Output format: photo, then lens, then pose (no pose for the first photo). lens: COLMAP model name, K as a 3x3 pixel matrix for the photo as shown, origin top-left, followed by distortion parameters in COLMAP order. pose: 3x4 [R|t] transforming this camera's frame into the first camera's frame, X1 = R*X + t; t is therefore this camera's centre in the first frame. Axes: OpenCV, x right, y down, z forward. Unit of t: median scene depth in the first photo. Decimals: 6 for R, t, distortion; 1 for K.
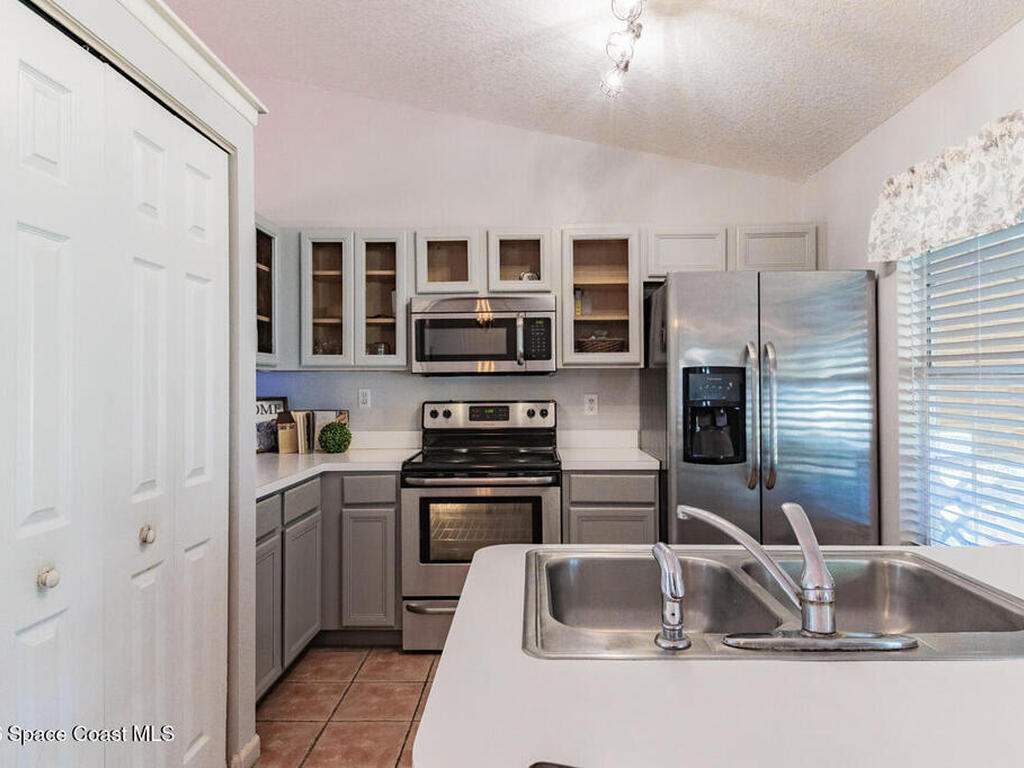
lens RADIAL K [[615.0, 0, 510.3], [0, 615.0, 375.9], [0, 0, 1]] dist [0.036726, -0.033465]
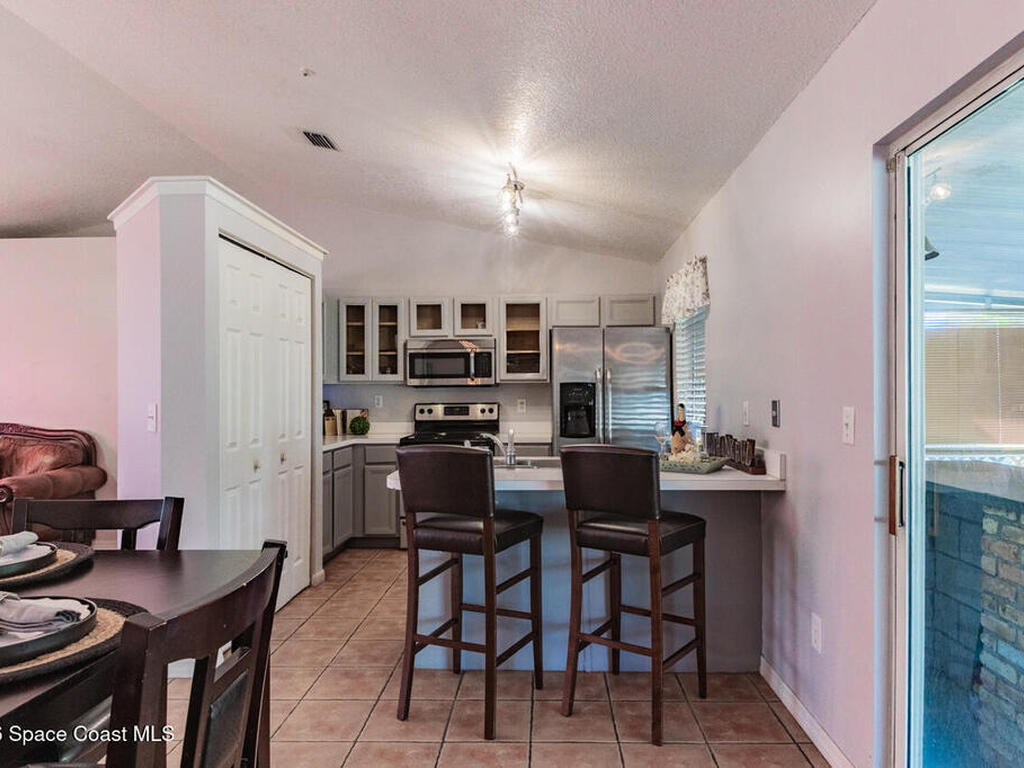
lens RADIAL K [[573.2, 0, 512.0], [0, 573.2, 384.0], [0, 0, 1]] dist [0.004216, 0.000116]
pose [[0.999977, 0.000068, -0.006741, 0.128259], [-0.000083, 0.999998, -0.002220, -0.005532], [0.006741, 0.002221, 0.999975, -0.514932]]
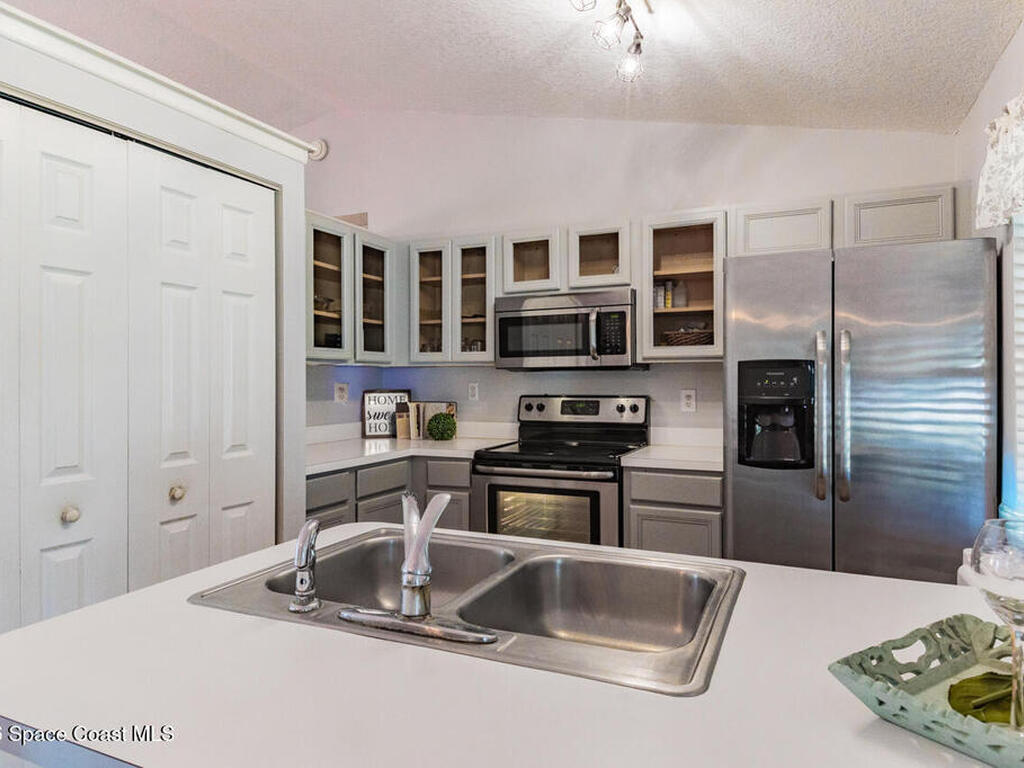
lens RADIAL K [[615.0, 0, 510.3], [0, 615.0, 375.9], [0, 0, 1]] dist [0.036726, -0.033465]
pose [[0.928366, 0.000465, -0.371667, 0.253790], [0.003252, 0.999951, 0.009375, -0.001341], [0.371653, -0.009912, 0.928319, 0.019335]]
